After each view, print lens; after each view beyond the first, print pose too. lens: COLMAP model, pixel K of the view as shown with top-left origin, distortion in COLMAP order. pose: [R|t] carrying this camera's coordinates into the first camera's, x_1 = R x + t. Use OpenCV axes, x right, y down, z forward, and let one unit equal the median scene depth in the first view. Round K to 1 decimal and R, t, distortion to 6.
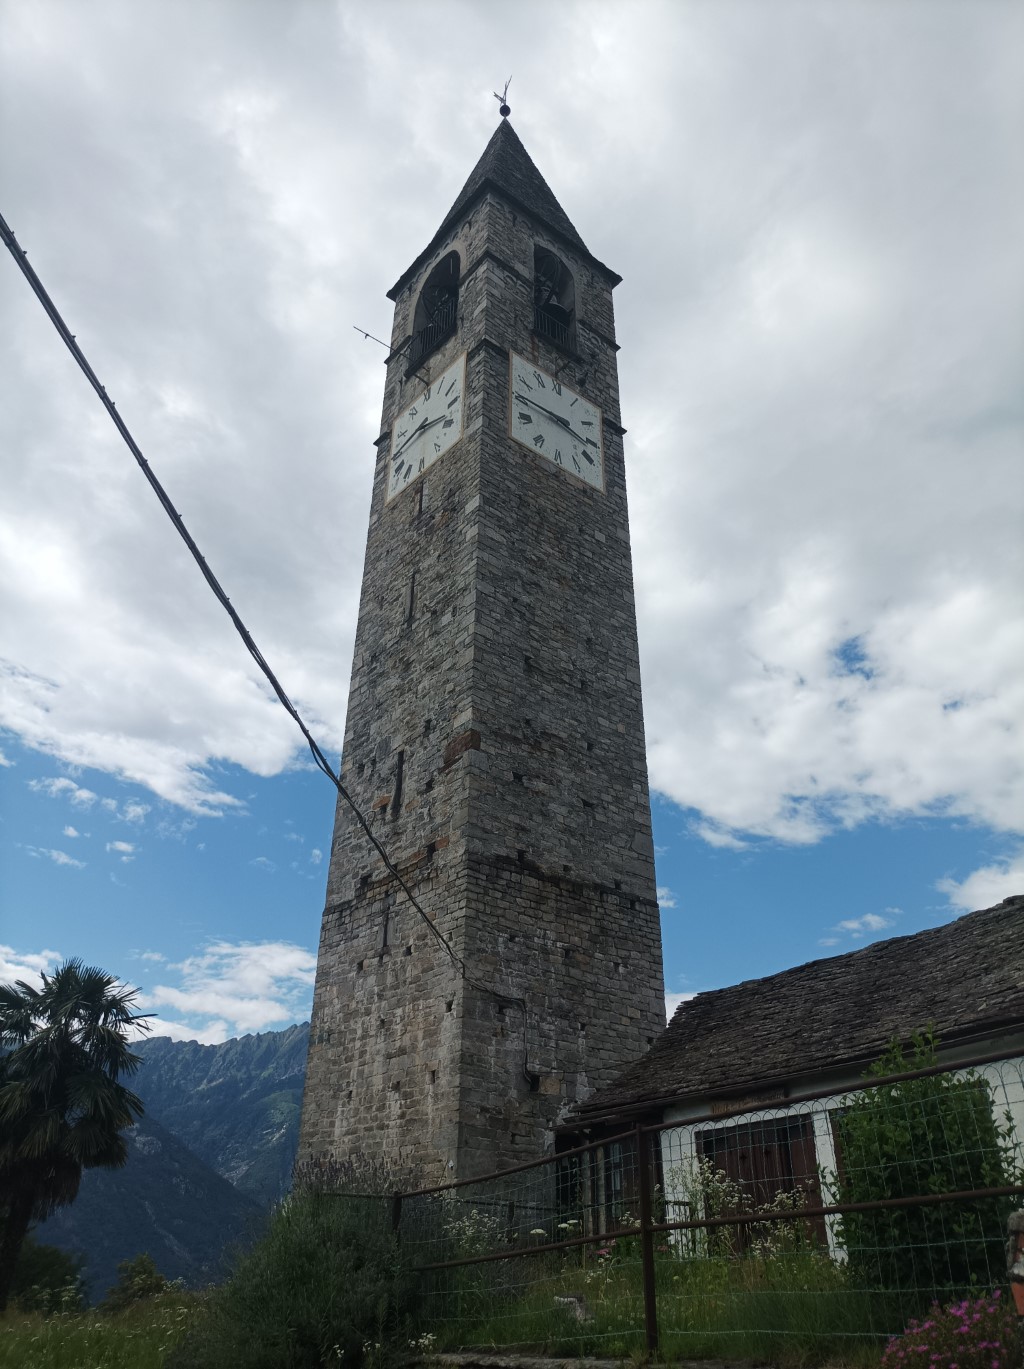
lens RADIAL K [[1027.2, 0, 494.8], [0, 1027.2, 681.4], [0, 0, 1]] dist [0.043111, -0.039123]
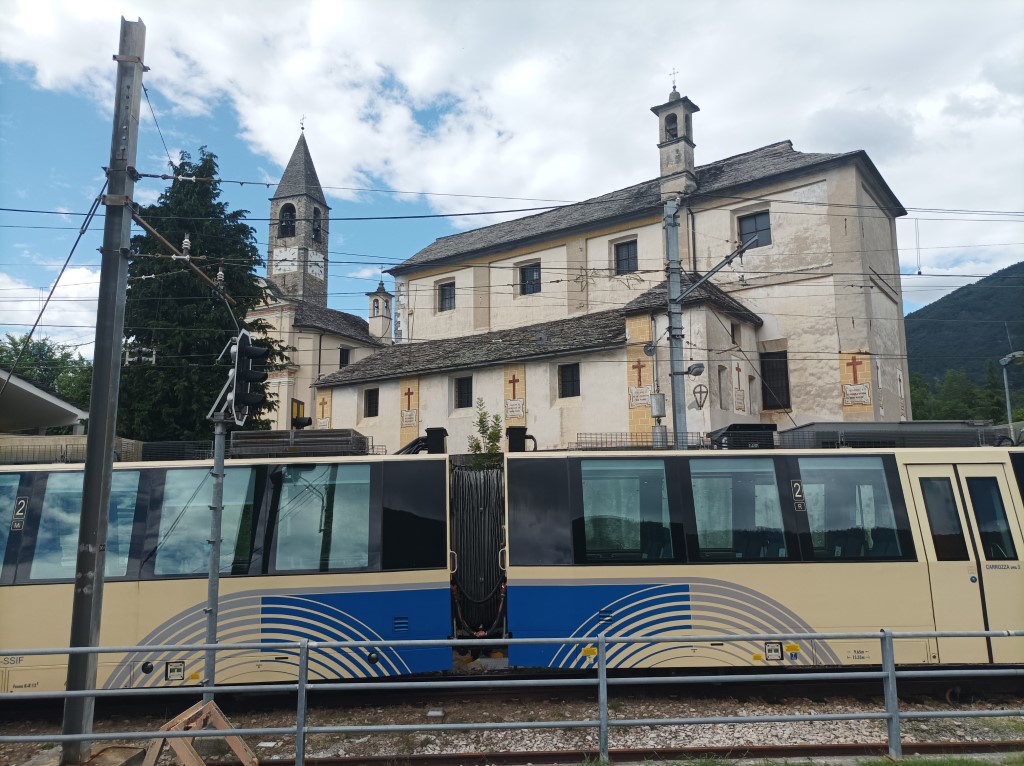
lens RADIAL K [[768.3, 0, 485.6], [0, 768.3, 390.6], [0, 0, 1]] dist [0.043111, -0.039123]
pose [[0.873576, 0.055607, 0.483501, -0.993645], [-0.235702, 0.917512, 0.320336, -1.119736], [-0.425806, -0.393800, 0.814623, -2.531374]]
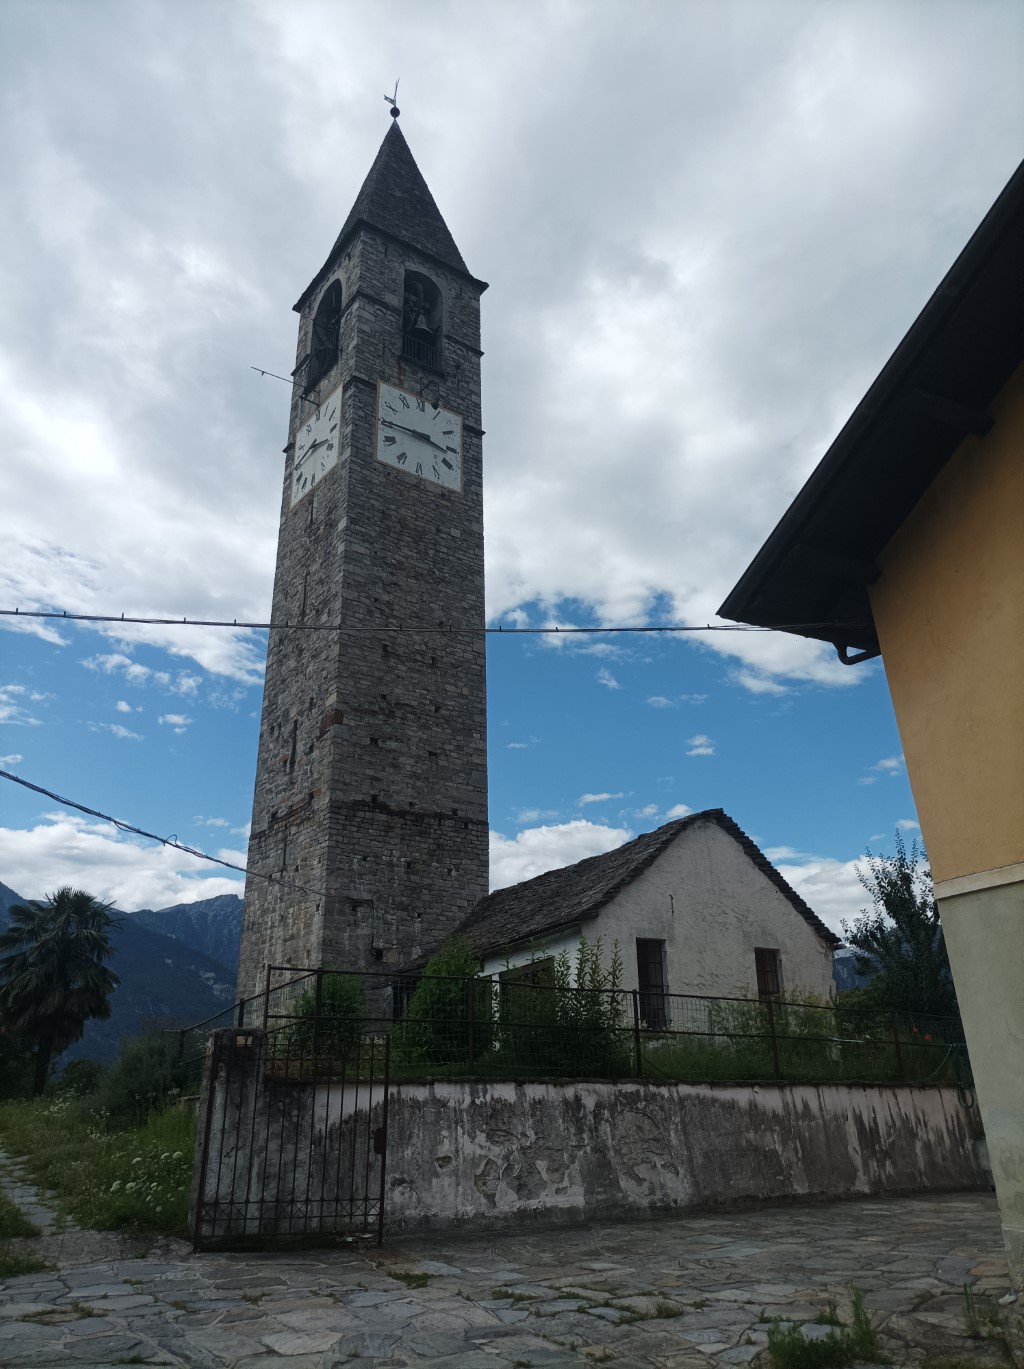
lens RADIAL K [[1027.2, 0, 494.8], [0, 1027.2, 681.4], [0, 0, 1]] dist [0.043111, -0.039123]
pose [[0.997920, -0.047316, -0.043775, 0.215719], [0.052940, 0.989043, 0.137806, -0.144164], [0.036775, -0.139836, 0.989491, -0.297040]]
